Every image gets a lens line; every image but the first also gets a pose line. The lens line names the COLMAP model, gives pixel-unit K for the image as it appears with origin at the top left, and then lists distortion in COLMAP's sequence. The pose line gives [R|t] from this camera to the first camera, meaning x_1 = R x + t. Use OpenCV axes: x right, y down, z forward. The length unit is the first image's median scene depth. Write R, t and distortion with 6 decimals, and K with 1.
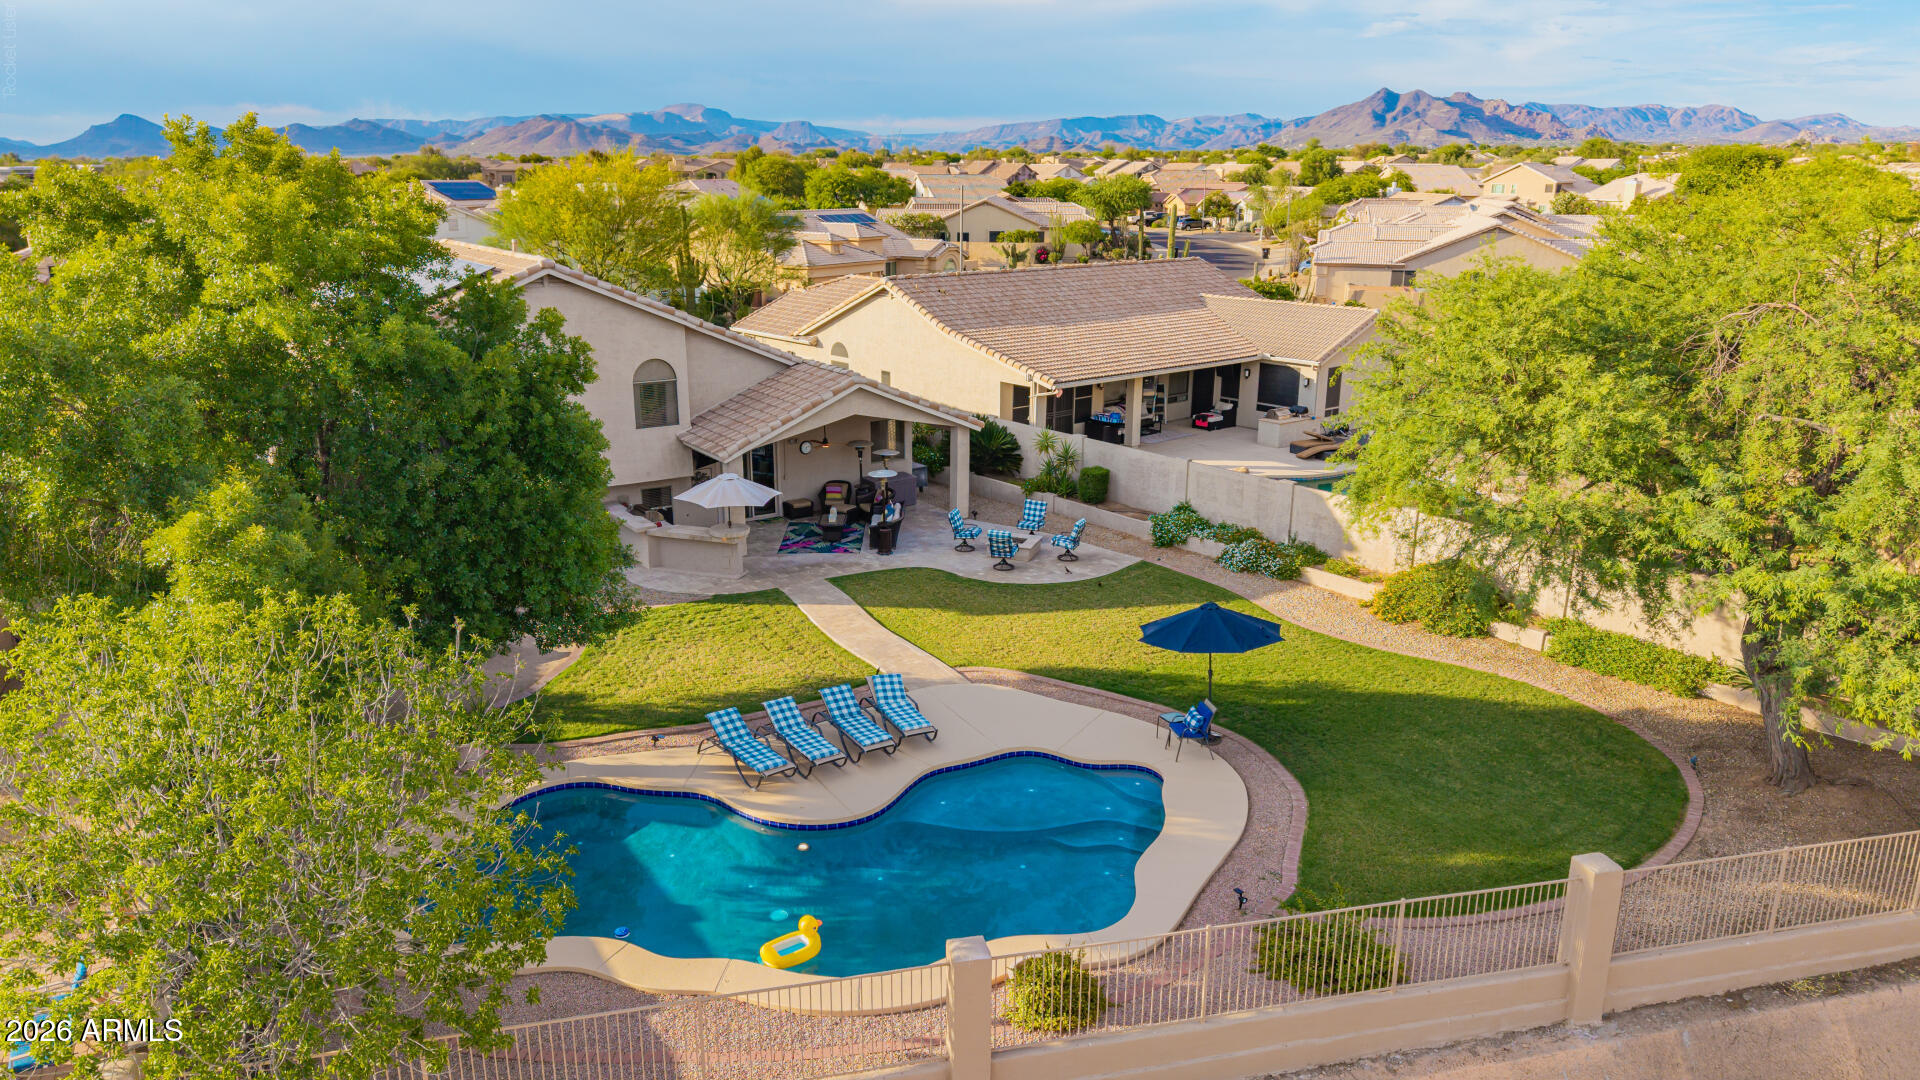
lens RADIAL K [[1280.3, 0, 962.4], [0, 1280.3, 541.5], [0, 0, 1]] dist [0.032951, -0.029742]
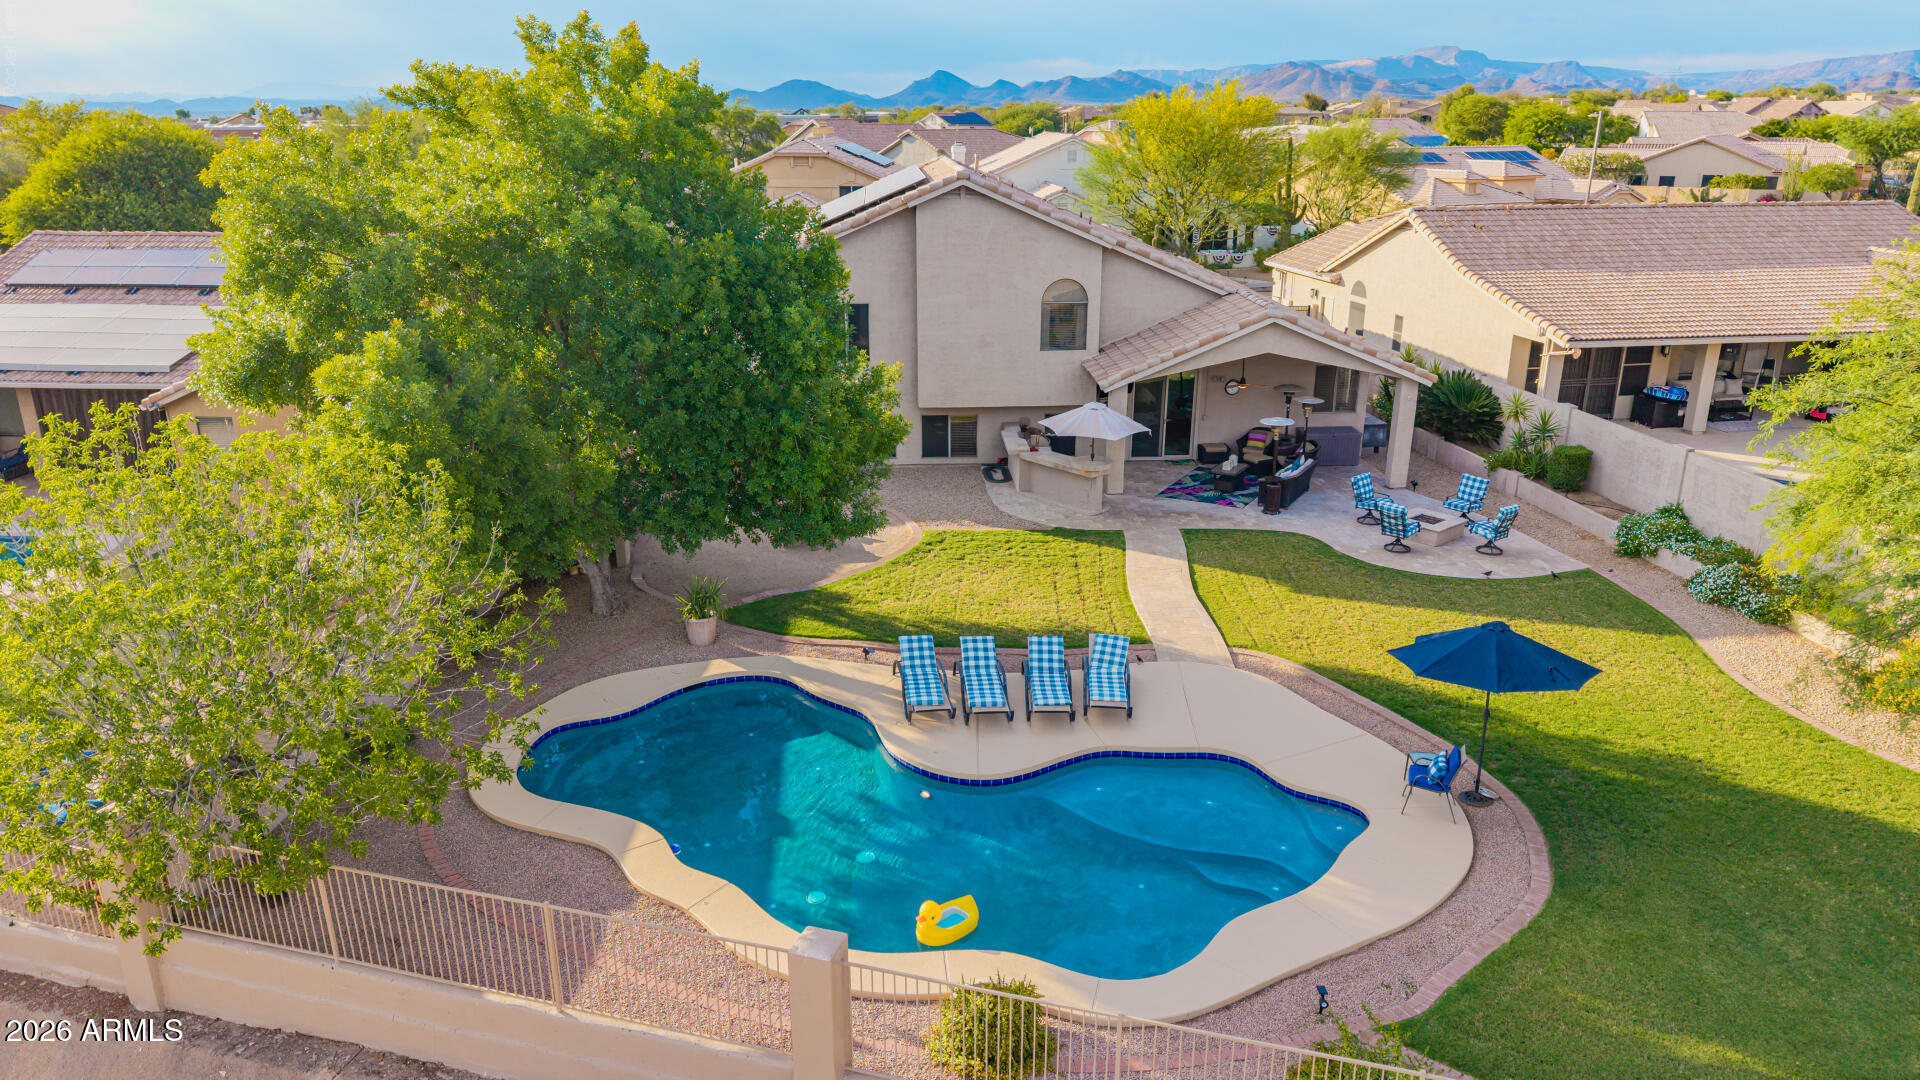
lens RADIAL K [[1271.6, 0, 963.4], [0, 1271.6, 542.9], [0, 0, 1]] dist [0.032203, -0.029481]
pose [[0.862160, 0.155886, -0.482058, 0.207661], [-0.135984, 0.987775, 0.076217, -0.009265], [0.488046, -0.000159, 0.872818, 0.142675]]
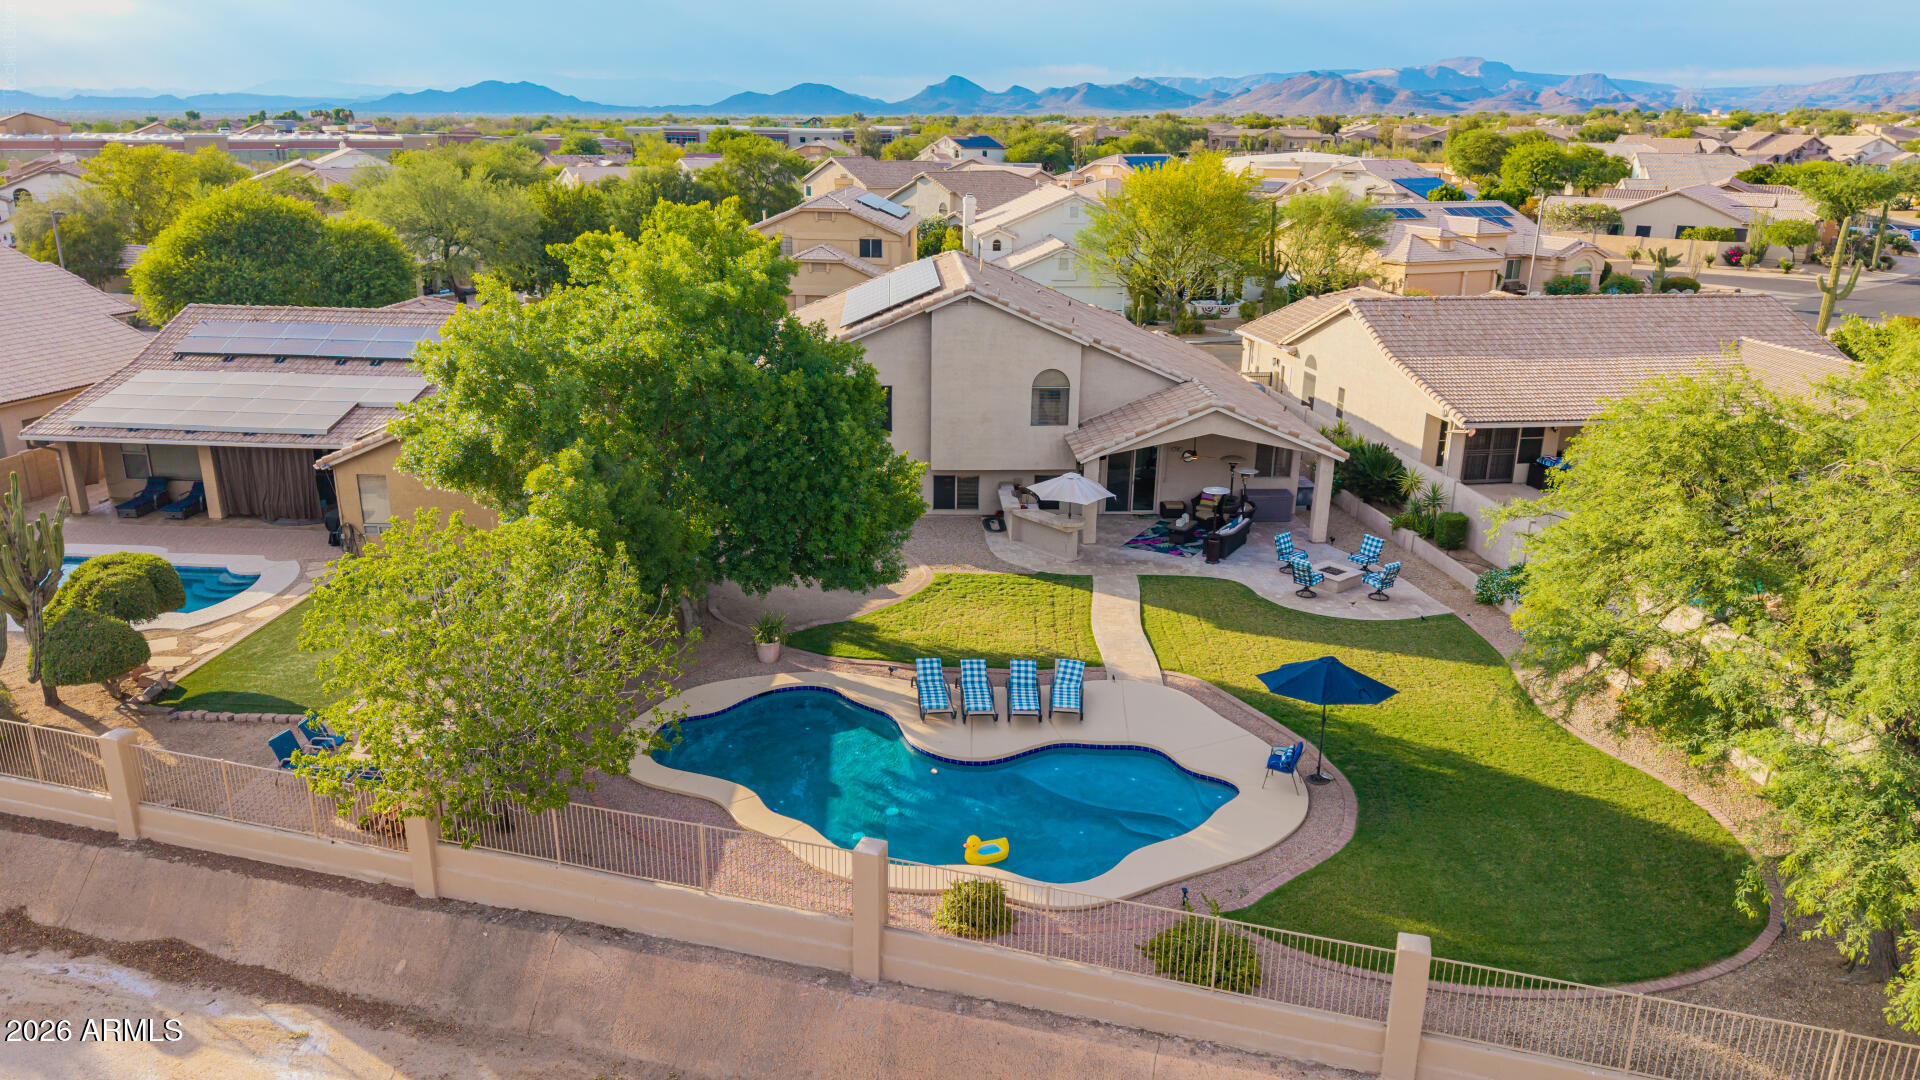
lens RADIAL K [[1290.6, 0, 962.0], [0, 1290.6, 536.1], [0, 0, 1]] dist [0.063331, -0.096977]
pose [[0.856421, 0.160374, -0.490738, 0.337478], [-0.149651, 0.986835, 0.061332, -0.055382], [0.494114, 0.020913, 0.869146, -0.089552]]
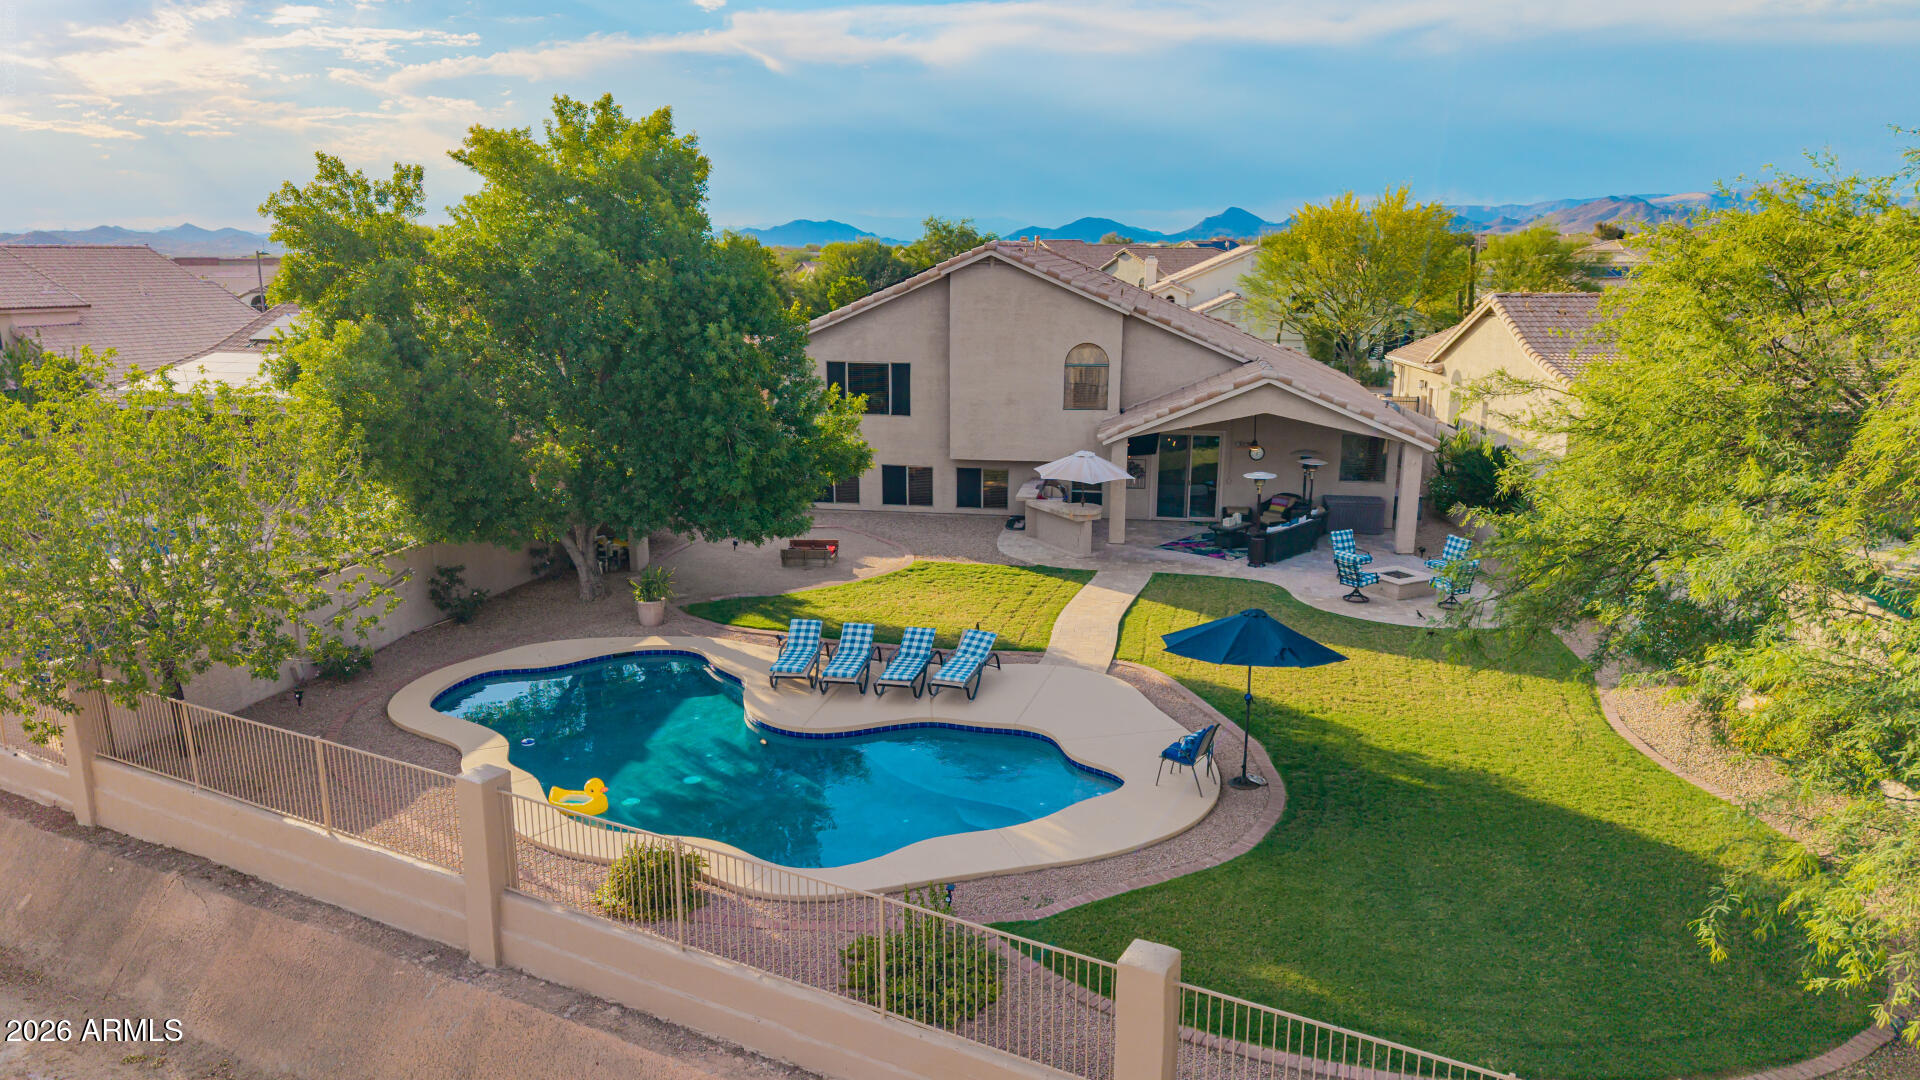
lens RADIAL K [[1280.3, 0, 962.4], [0, 1280.3, 541.5], [0, 0, 1]] dist [0.032951, -0.029742]
pose [[0.735029, 0.147351, -0.661830, 0.432732], [-0.186558, 0.982376, 0.011527, 0.023530], [0.651865, 0.114996, 0.749565, 0.207963]]
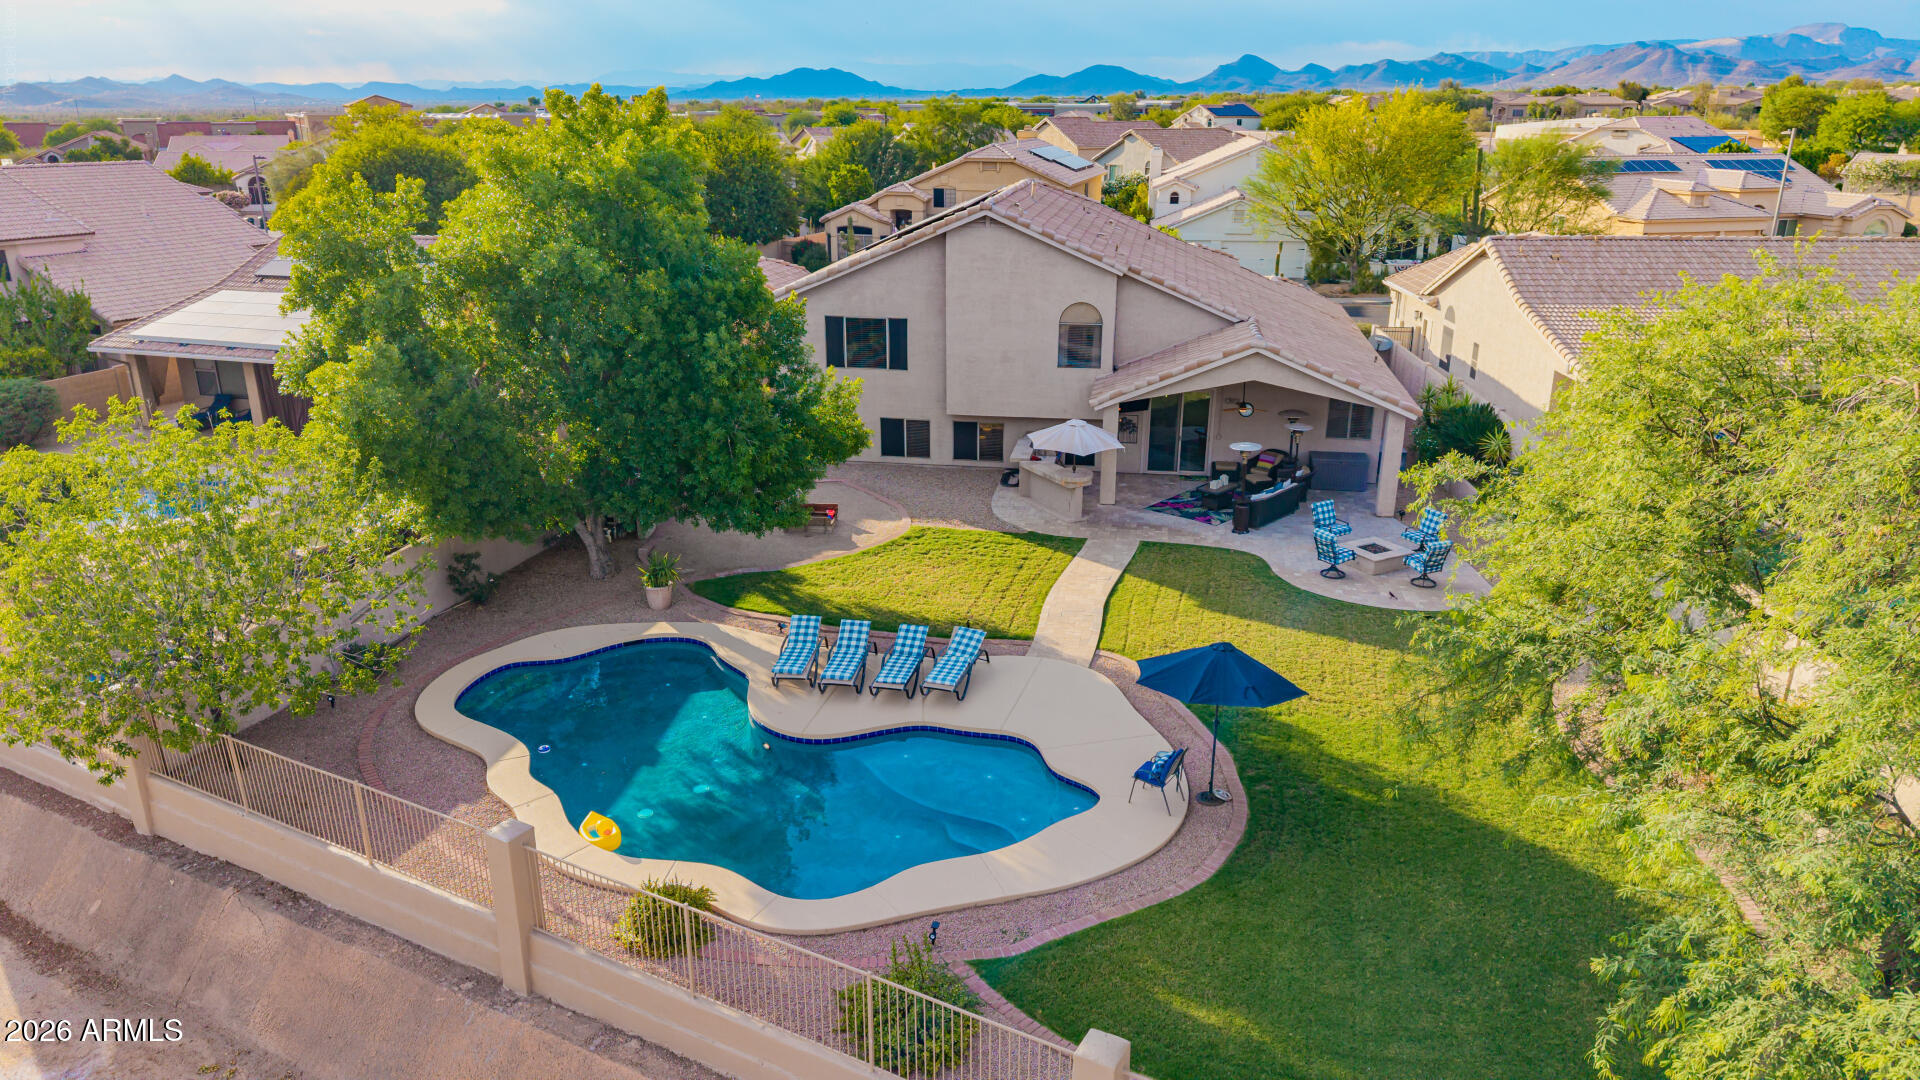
lens RADIAL K [[1271.6, 0, 963.4], [0, 1271.6, 542.9], [0, 0, 1]] dist [0.032203, -0.029481]
pose [[0.732234, 0.218256, -0.645134, 0.444959], [-0.186018, 0.975334, 0.118834, -0.062945], [0.655157, 0.032993, 0.754772, 0.184151]]
